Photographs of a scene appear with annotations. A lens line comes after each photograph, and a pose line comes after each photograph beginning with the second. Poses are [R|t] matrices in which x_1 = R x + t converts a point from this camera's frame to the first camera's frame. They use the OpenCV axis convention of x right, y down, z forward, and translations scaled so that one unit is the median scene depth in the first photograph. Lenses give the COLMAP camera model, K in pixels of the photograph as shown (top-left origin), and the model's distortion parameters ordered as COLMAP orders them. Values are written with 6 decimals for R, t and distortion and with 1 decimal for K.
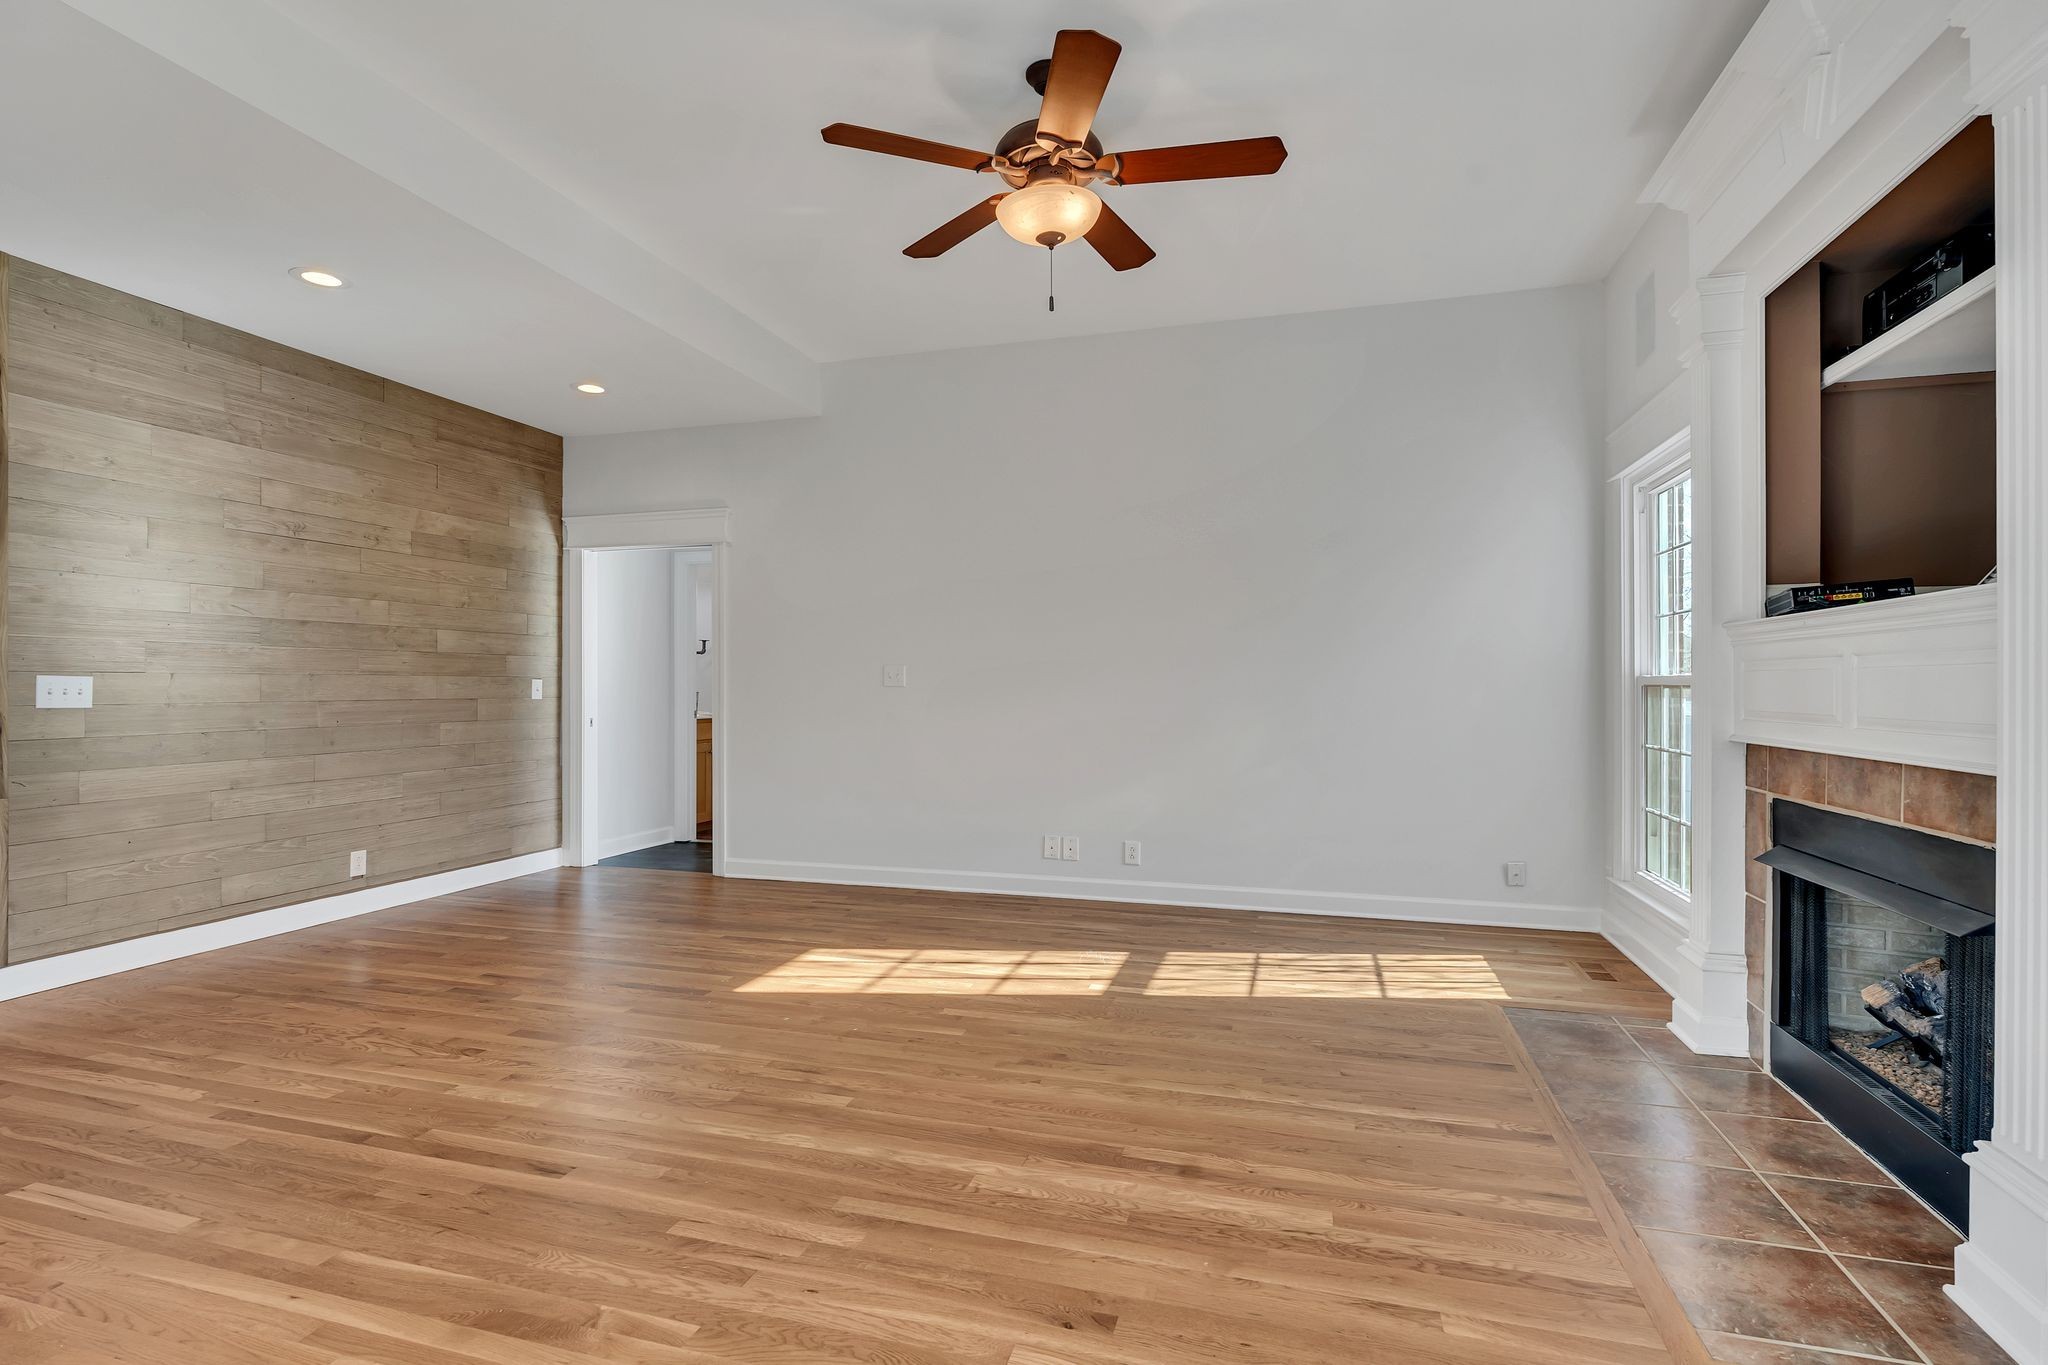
lens RADIAL K [[945.5, 0, 1040.4], [0, 945.5, 668.5], [0, 0, 1]] dist [0.002909, 0.000924]
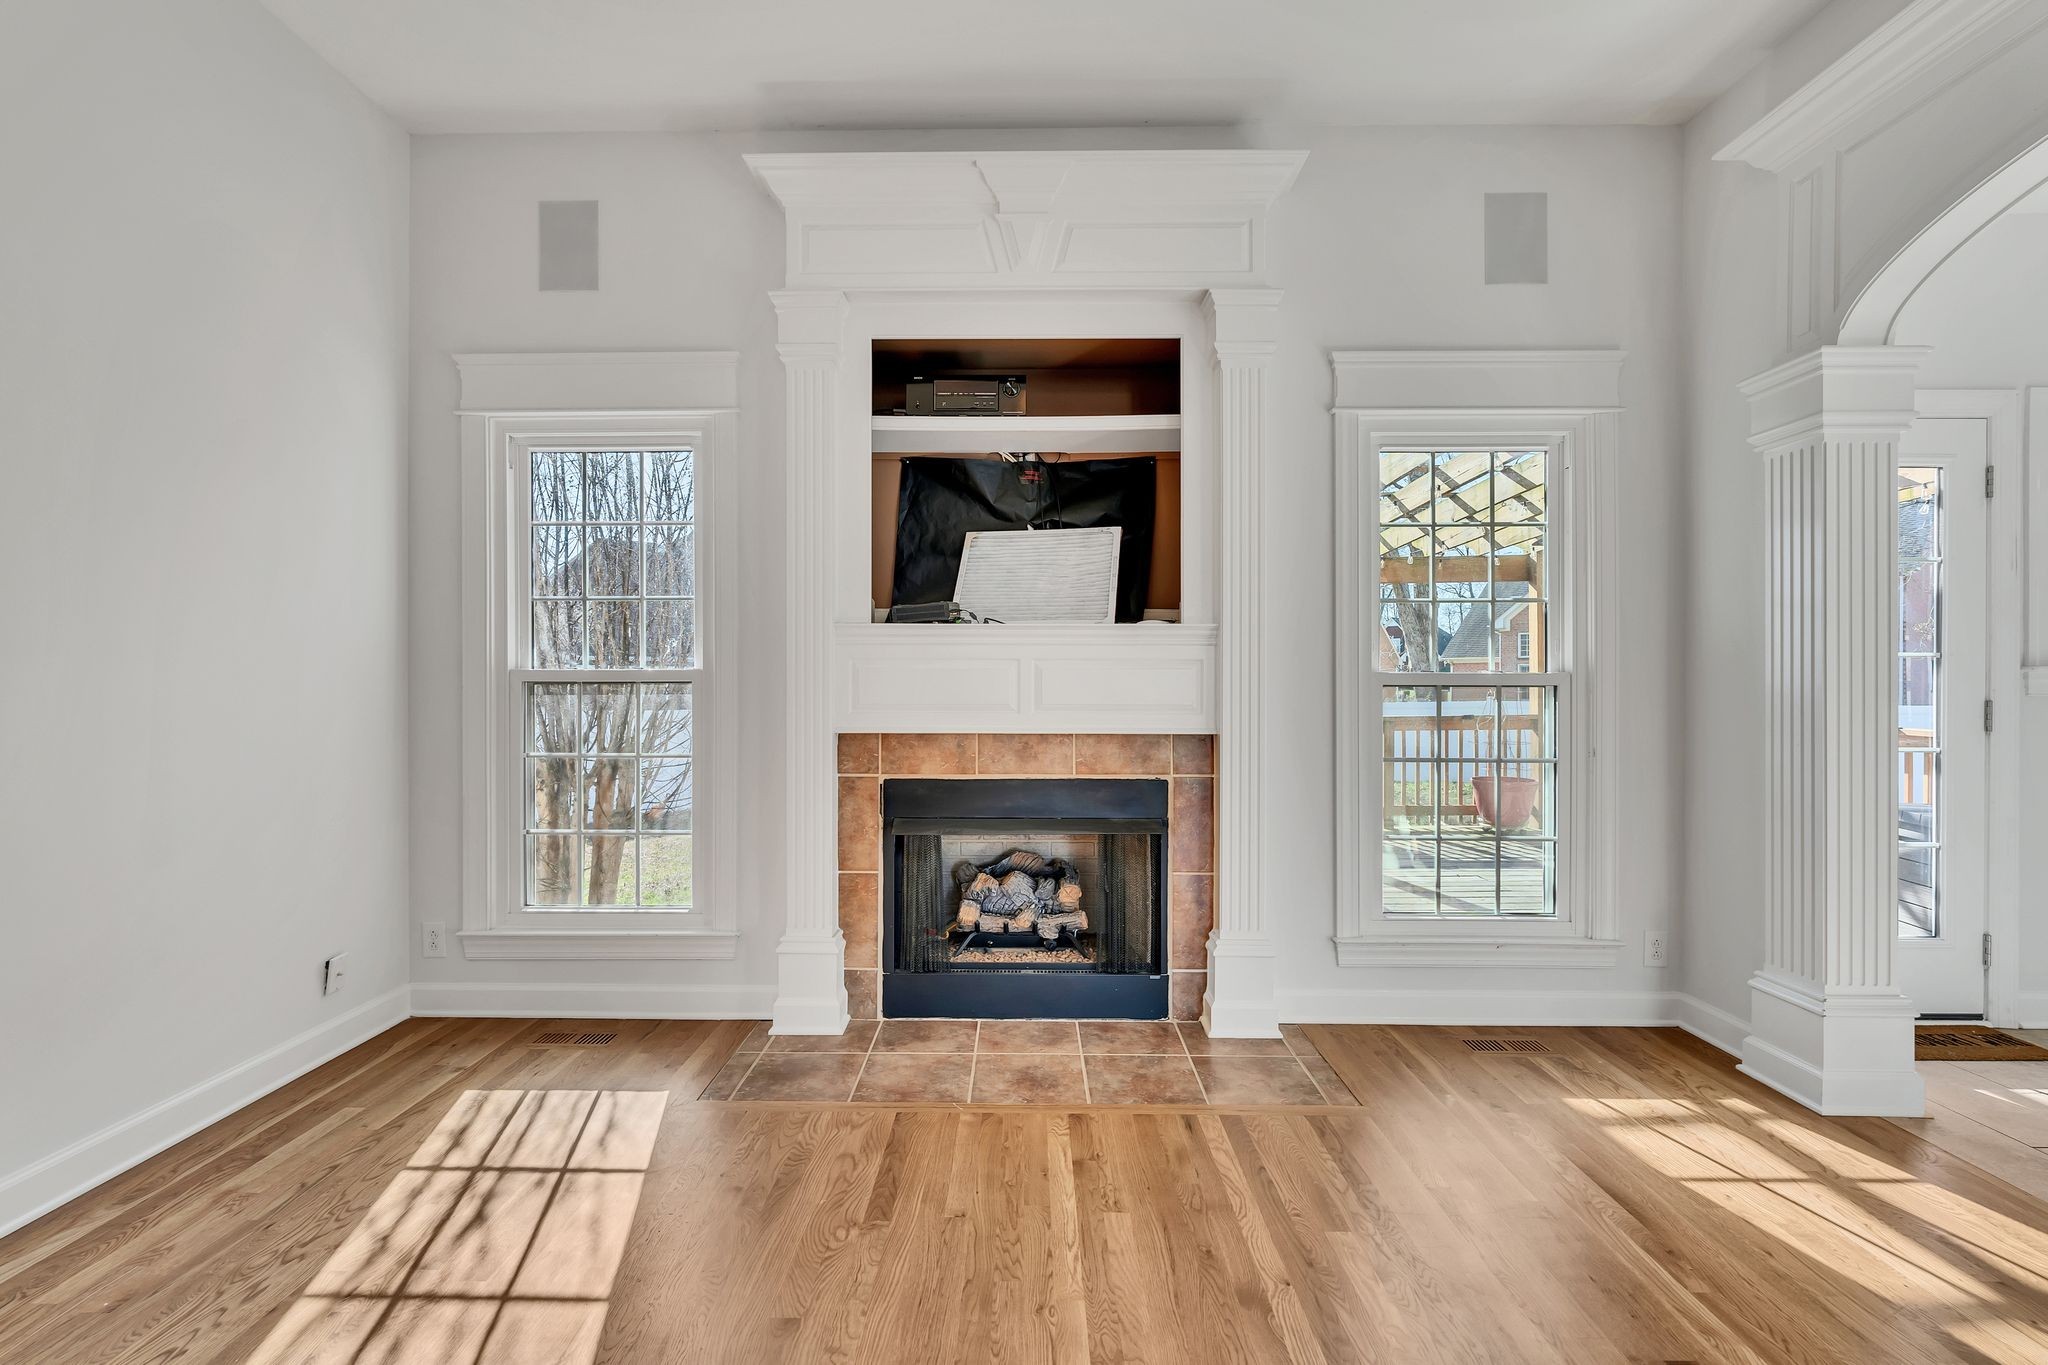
lens RADIAL K [[977.4, 0, 1024.0], [0, 977.4, 682.5], [0, 0, 1]] dist [-0.001587, 0.000046]
pose [[-0.265247, 0.000314, 0.964181, -0.411220], [-0.019468, 0.999794, -0.005681, 0.023106], [-0.963984, -0.020277, -0.265186, 1.143884]]
